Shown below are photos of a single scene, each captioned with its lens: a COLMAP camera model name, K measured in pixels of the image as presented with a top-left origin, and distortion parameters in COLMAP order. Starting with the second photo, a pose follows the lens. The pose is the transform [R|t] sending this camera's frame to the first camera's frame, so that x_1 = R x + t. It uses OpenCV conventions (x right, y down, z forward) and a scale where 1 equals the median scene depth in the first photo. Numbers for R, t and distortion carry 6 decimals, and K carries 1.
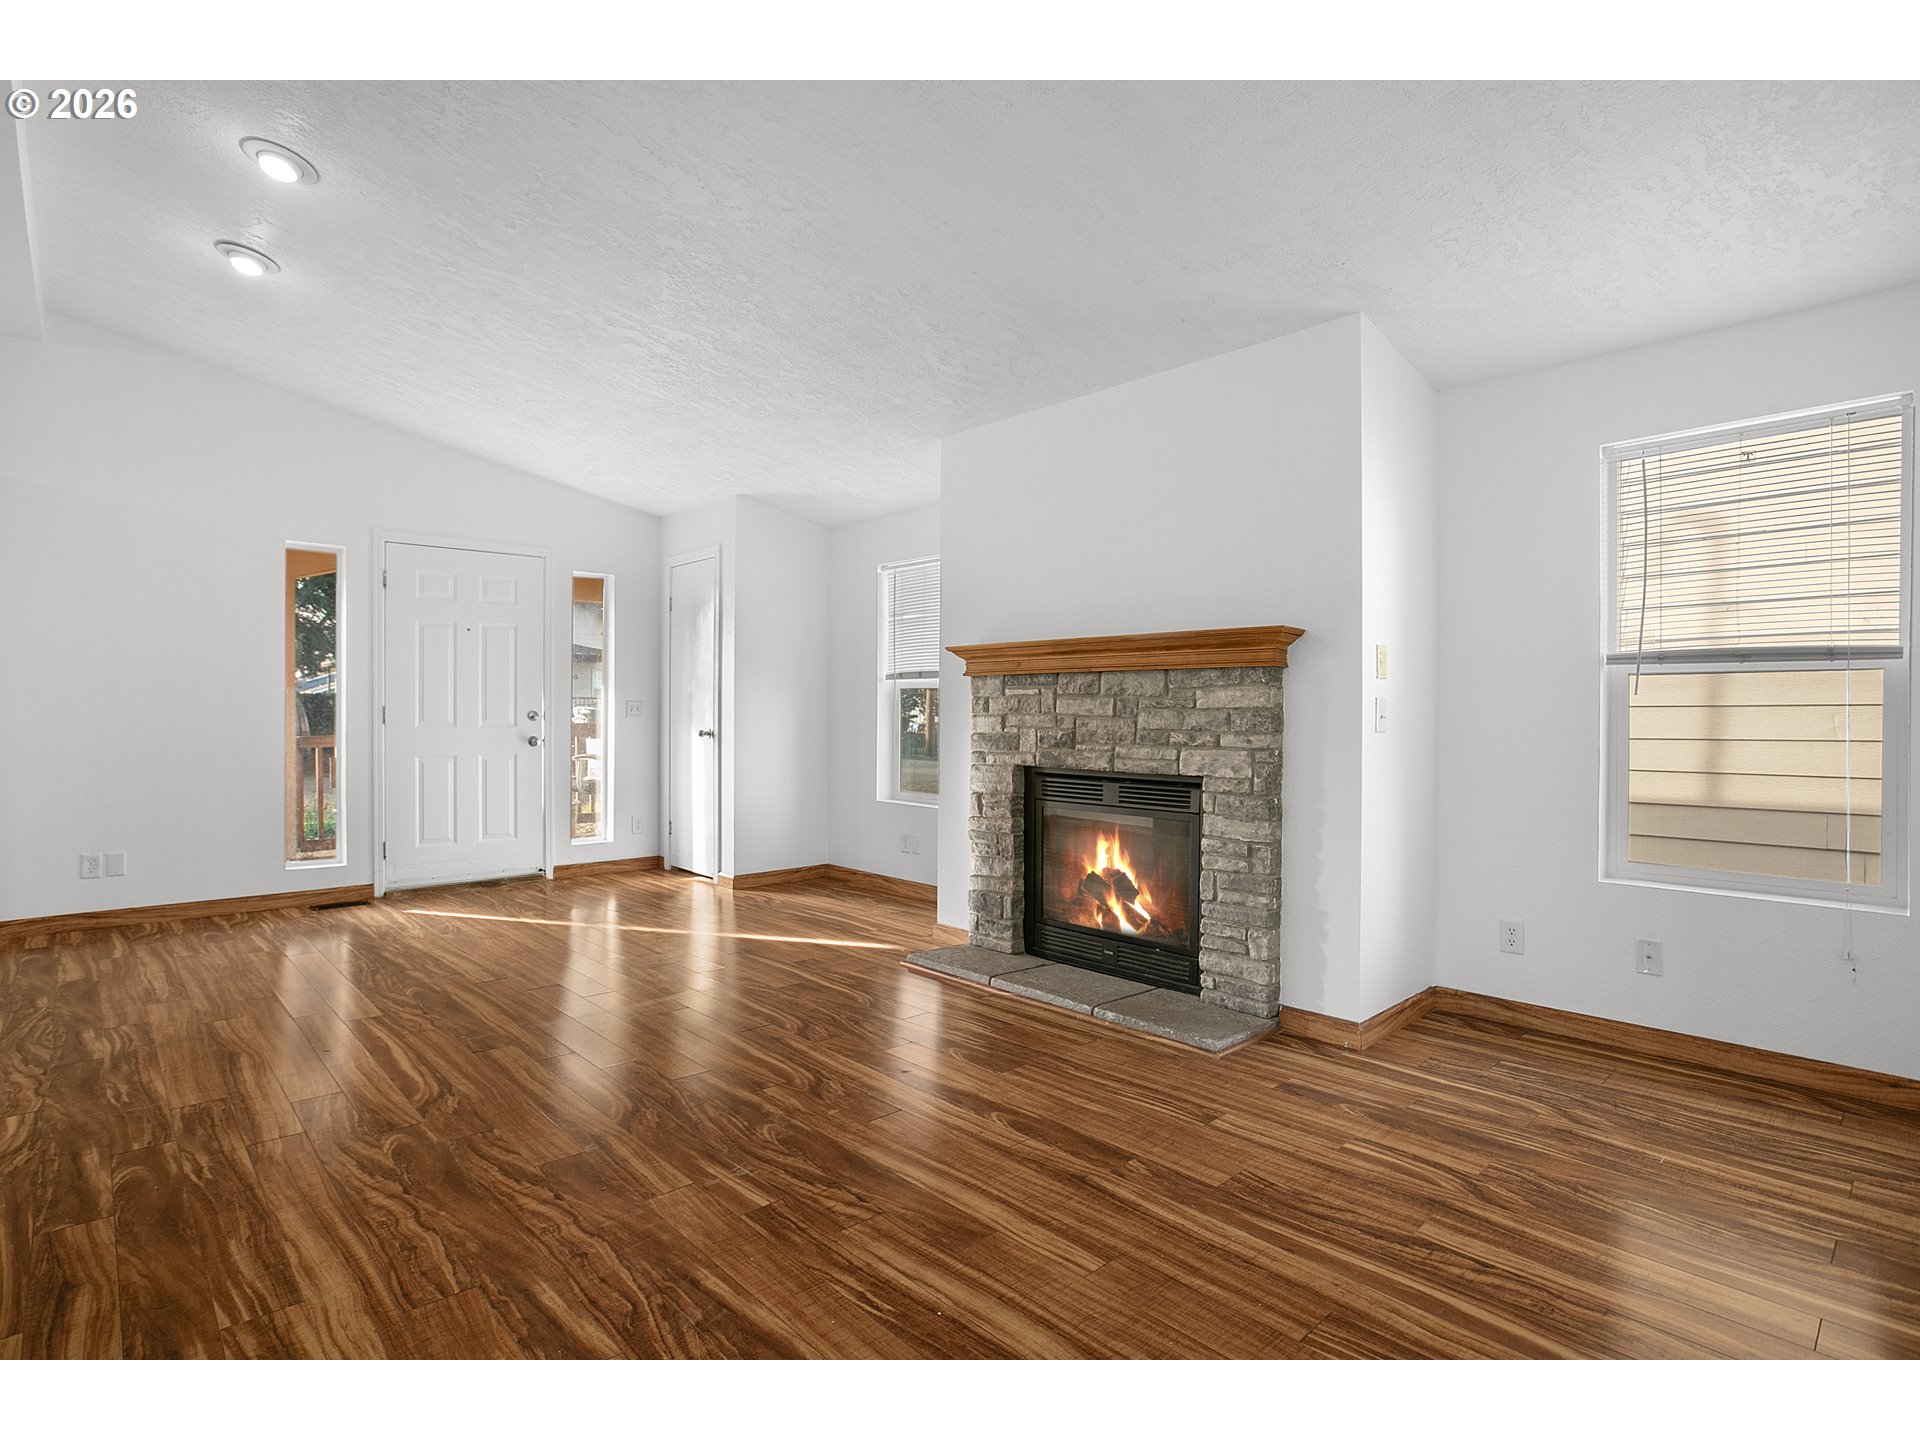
lens RADIAL K [[916.6, 0, 960.0], [0, 916.6, 720.0], [0, 0, 1]] dist [-0.003323, -0.000268]
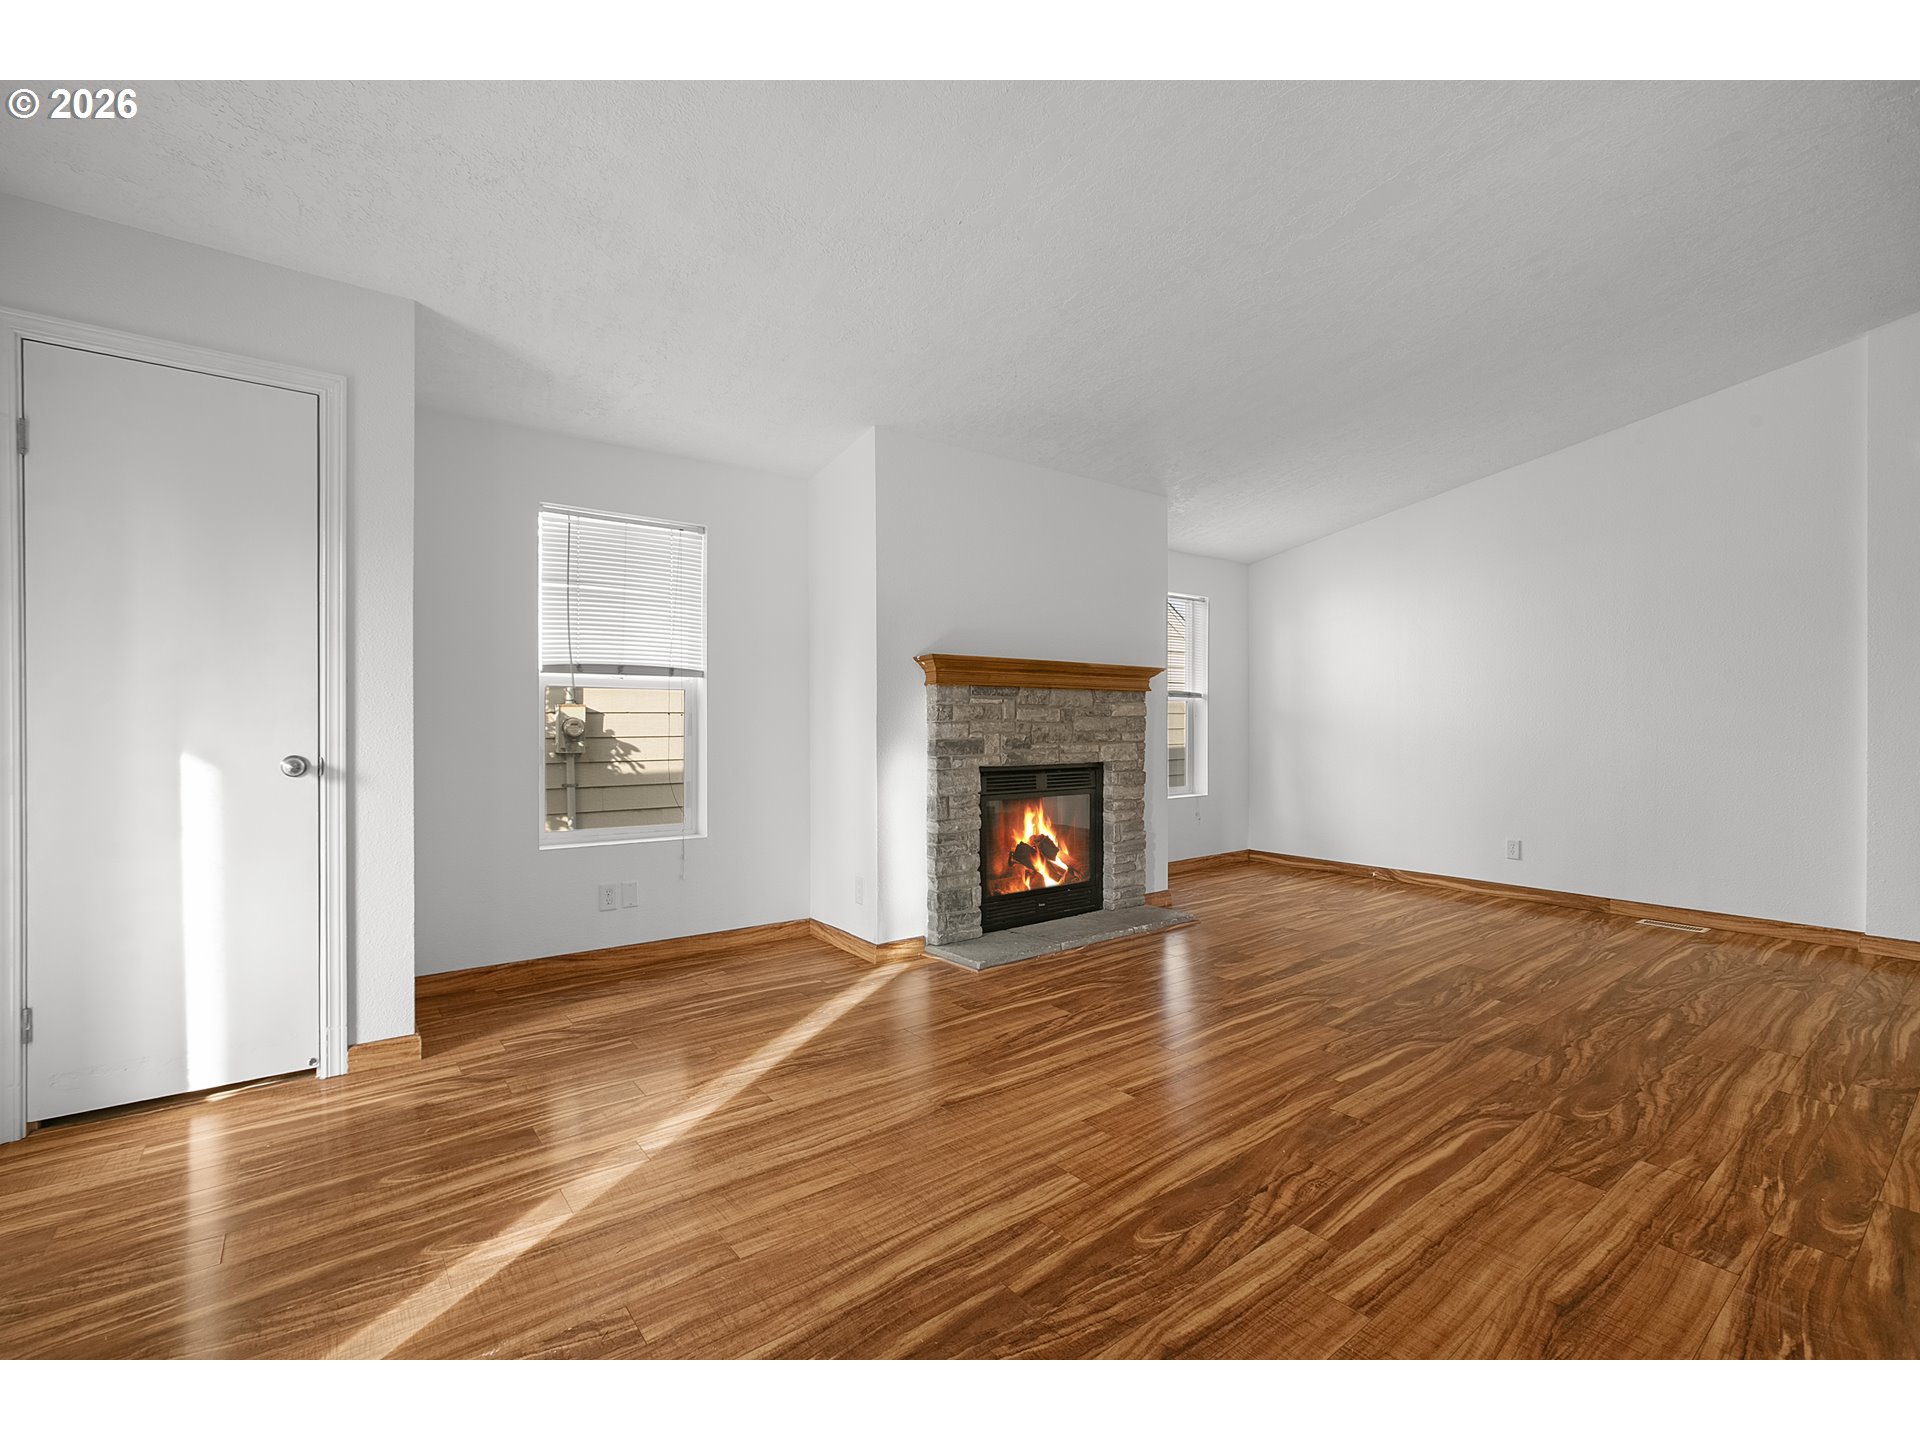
lens RADIAL K [[823.8, 0, 960.0], [0, 823.8, 720.0], [0, 0, 1]] dist [0.000182, 0.000709]
pose [[0.120109, 0.002750, 0.992757, -1.758548], [0.013526, 0.999899, -0.004406, -0.006357], [-0.992669, 0.013957, 0.120060, 1.697555]]
